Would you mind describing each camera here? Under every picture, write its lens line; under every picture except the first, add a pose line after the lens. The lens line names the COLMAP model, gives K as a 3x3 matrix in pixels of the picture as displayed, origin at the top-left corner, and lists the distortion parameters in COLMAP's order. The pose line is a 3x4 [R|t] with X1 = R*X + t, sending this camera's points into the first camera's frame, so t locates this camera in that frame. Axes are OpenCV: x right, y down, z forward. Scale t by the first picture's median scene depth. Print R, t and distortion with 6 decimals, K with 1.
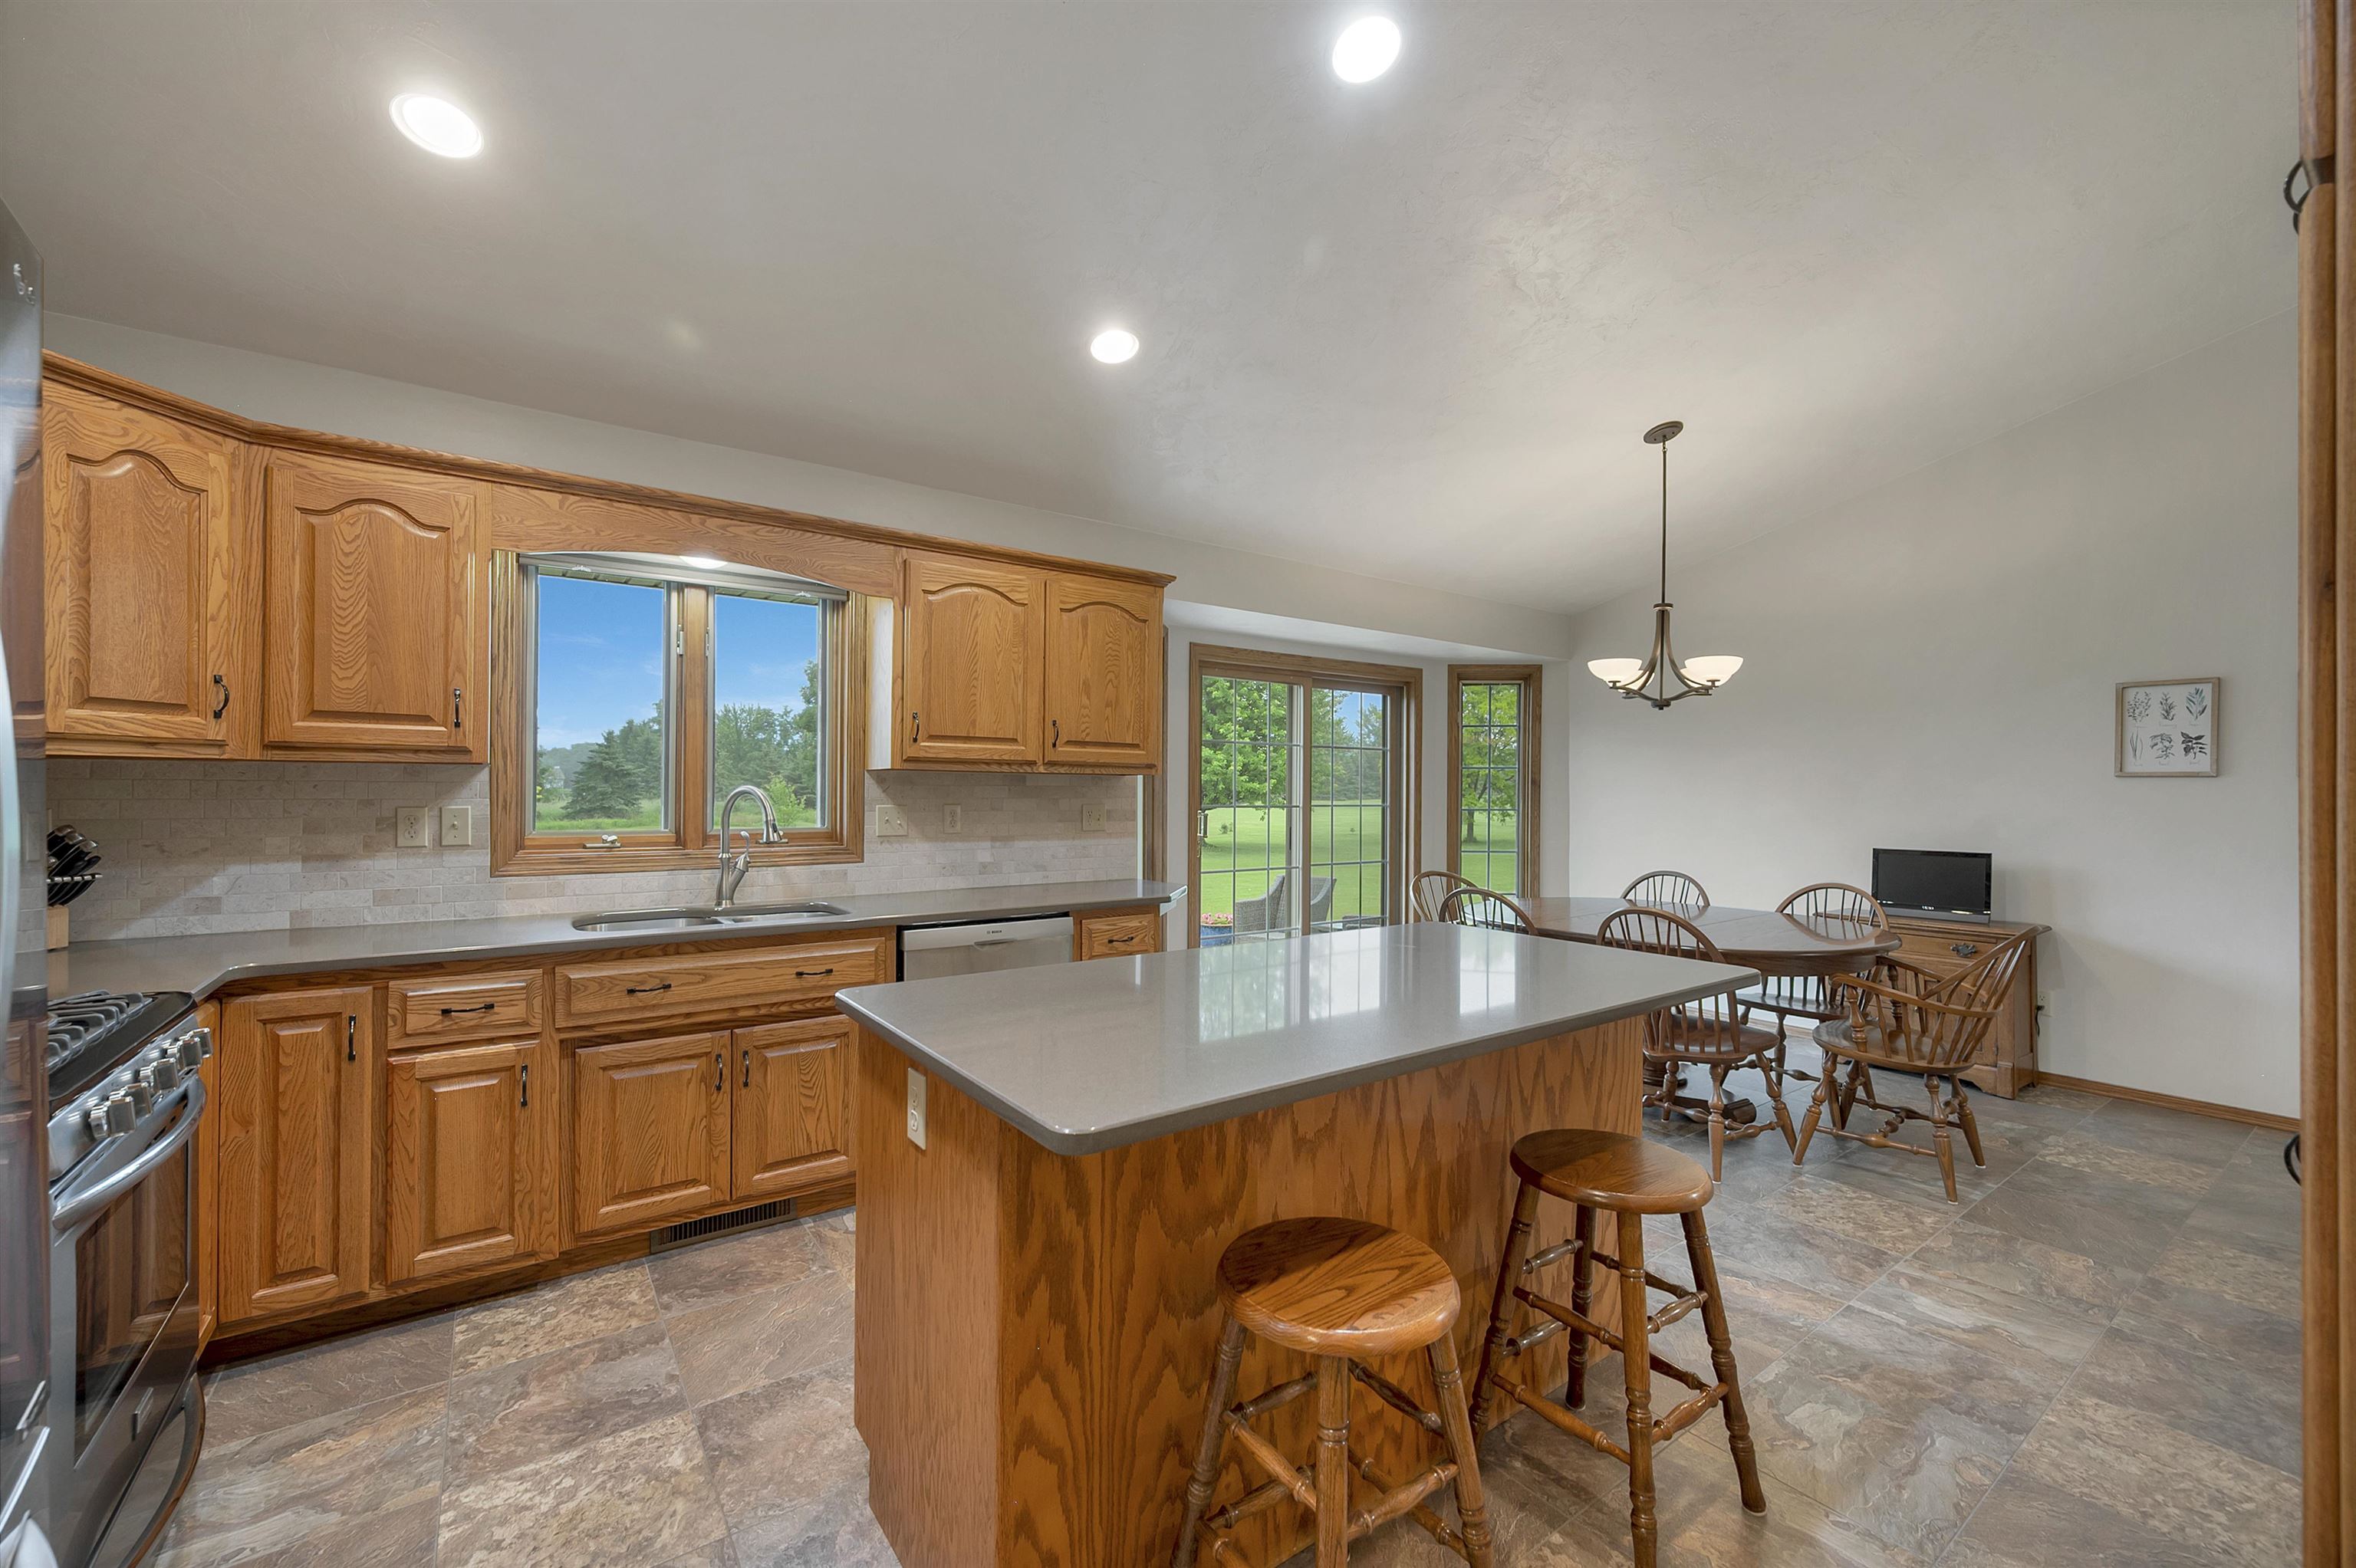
lens RADIAL K [[952.7, 0, 1188.4], [0, 952.7, 785.9], [0, 0, 1]] dist [-0.000600, -0.000010]
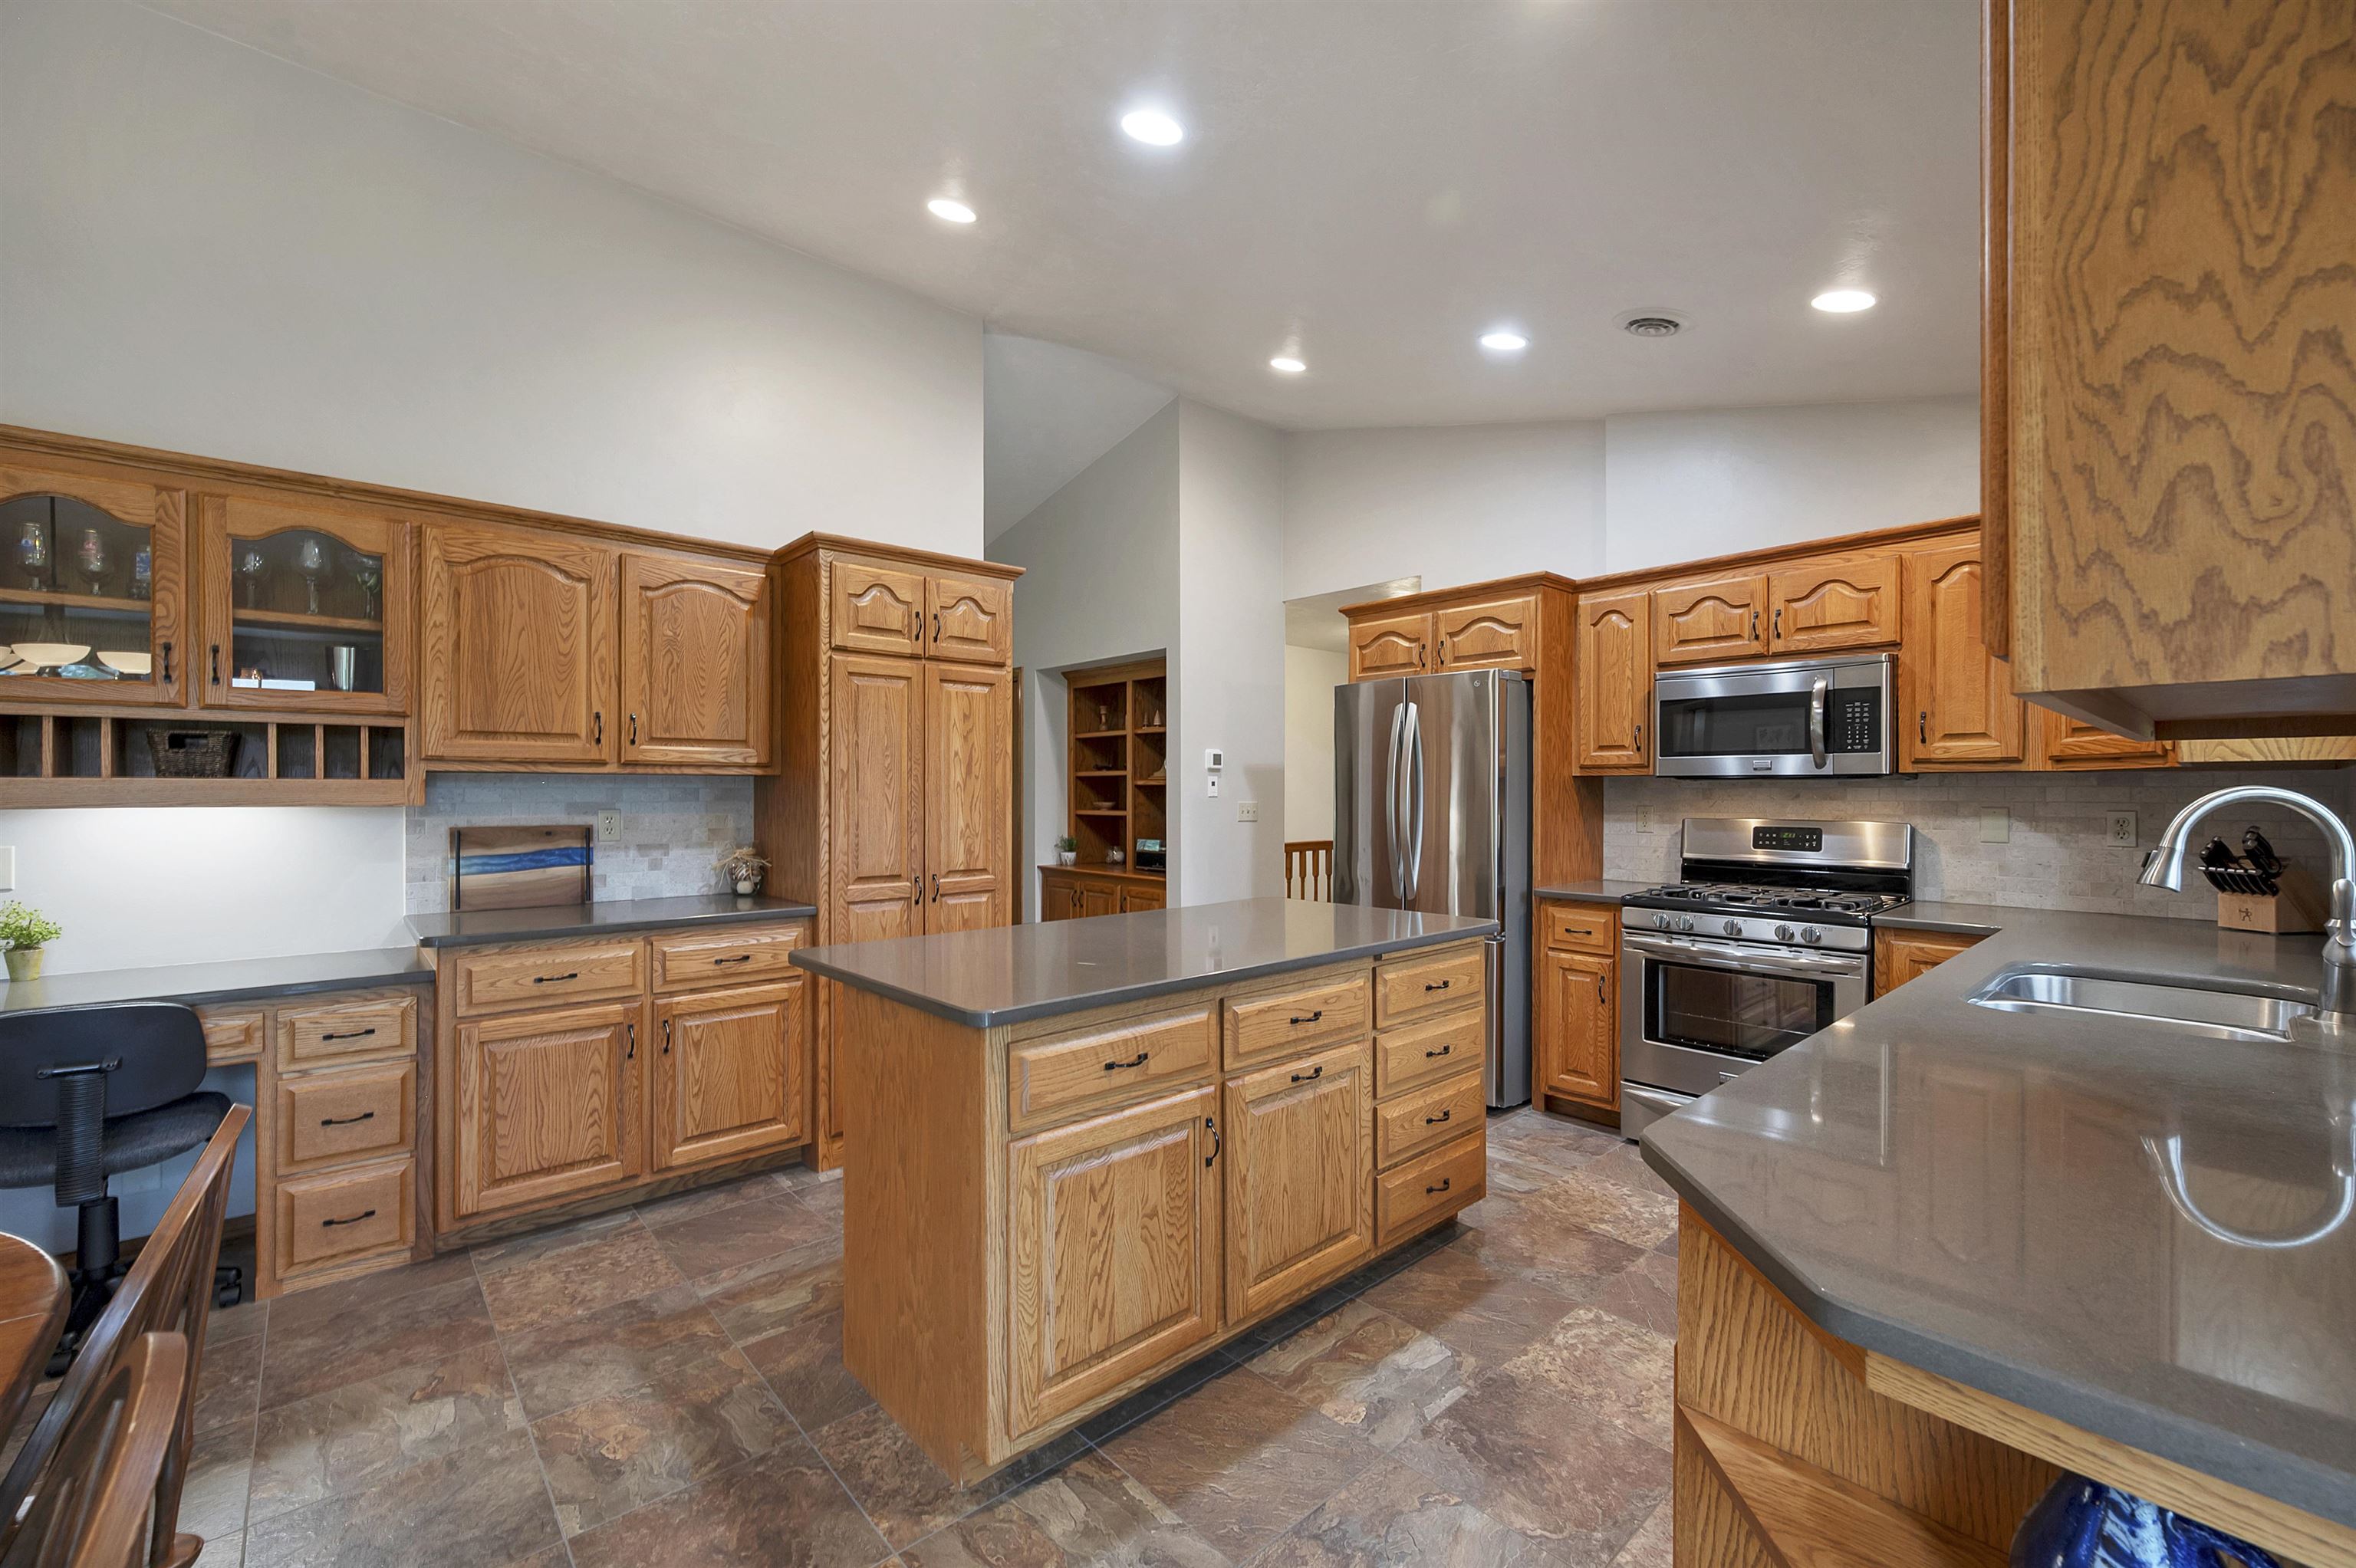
lens RADIAL K [[952.7, 0, 1188.1], [0, 952.7, 792.1], [0, 0, 1]] dist [-0.000600, -0.000010]
pose [[-0.994228, -0.005726, -0.107135, 0.146093], [-0.005047, 0.999965, -0.006606, 0.008609], [0.107169, -0.006027, -0.994223, 1.194542]]
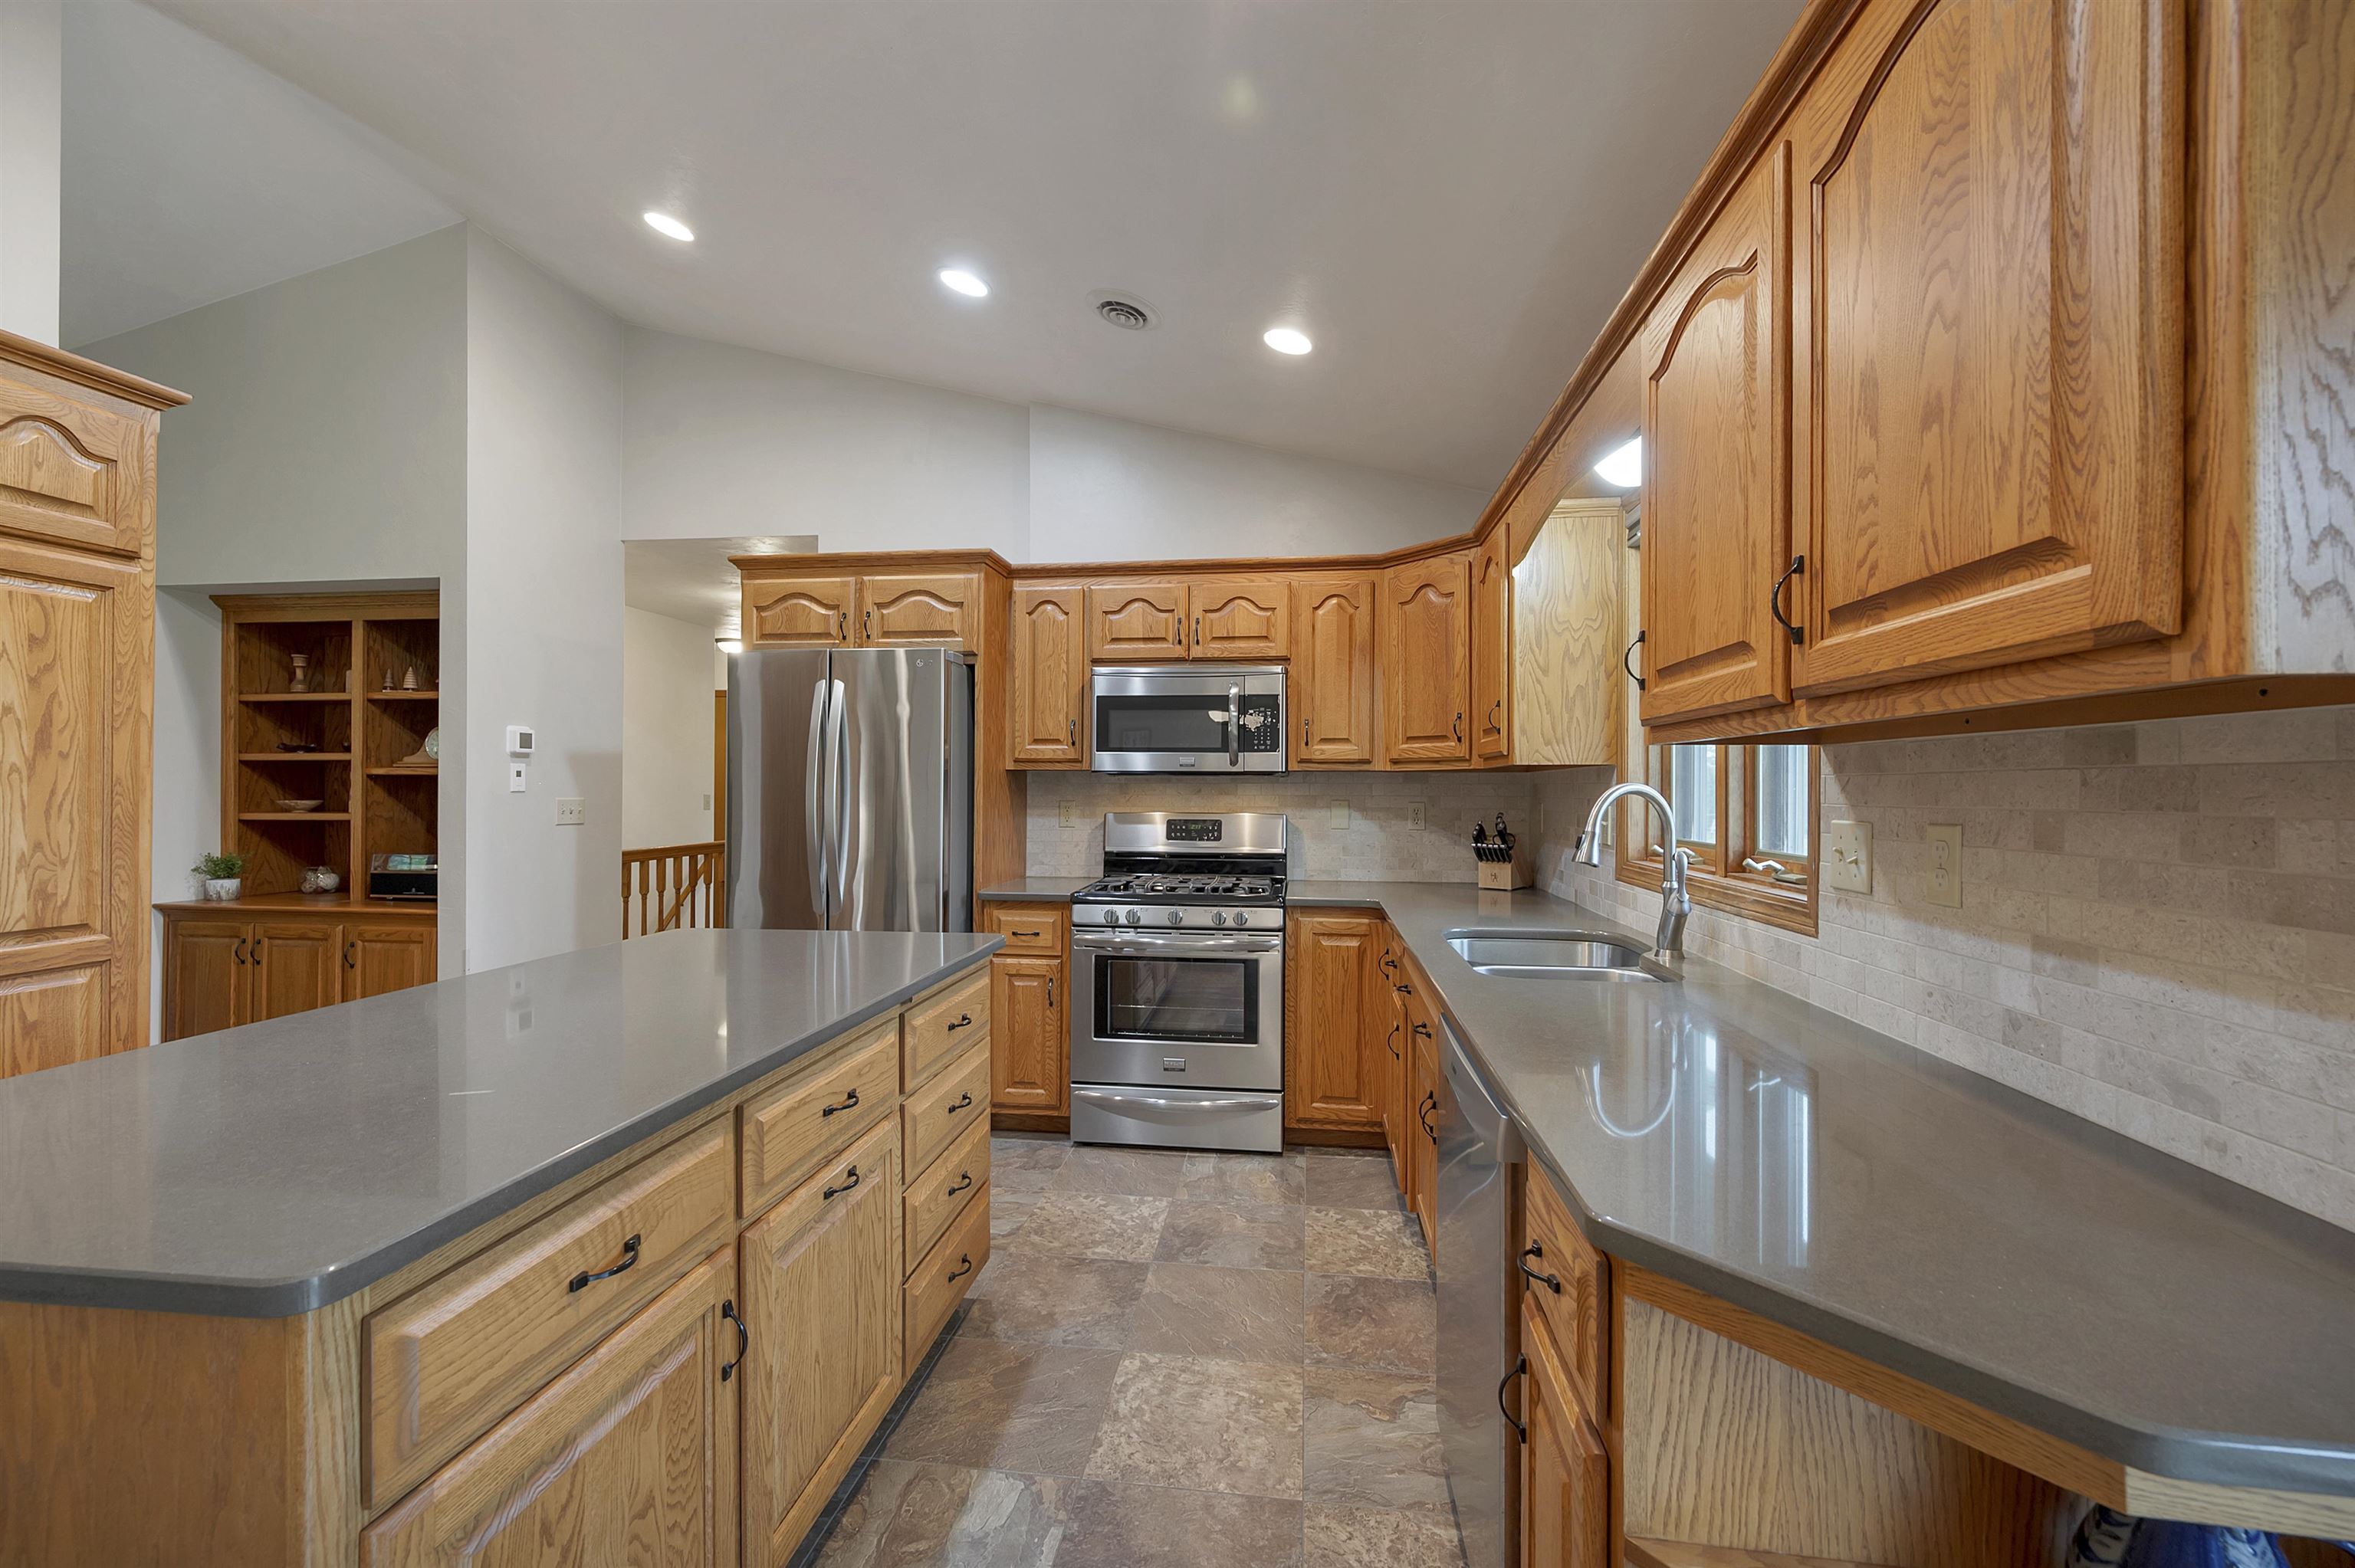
lens RADIAL K [[952.3, 0, 1177.5], [0, 952.3, 783.2], [0, 0, 1]] dist [-0.000600, -0.000010]
pose [[-0.689288, -0.011273, -0.724400, 0.212050], [-0.002249, 0.999907, -0.013420, 0.008827], [0.724484, -0.007620, -0.689250, 1.011530]]
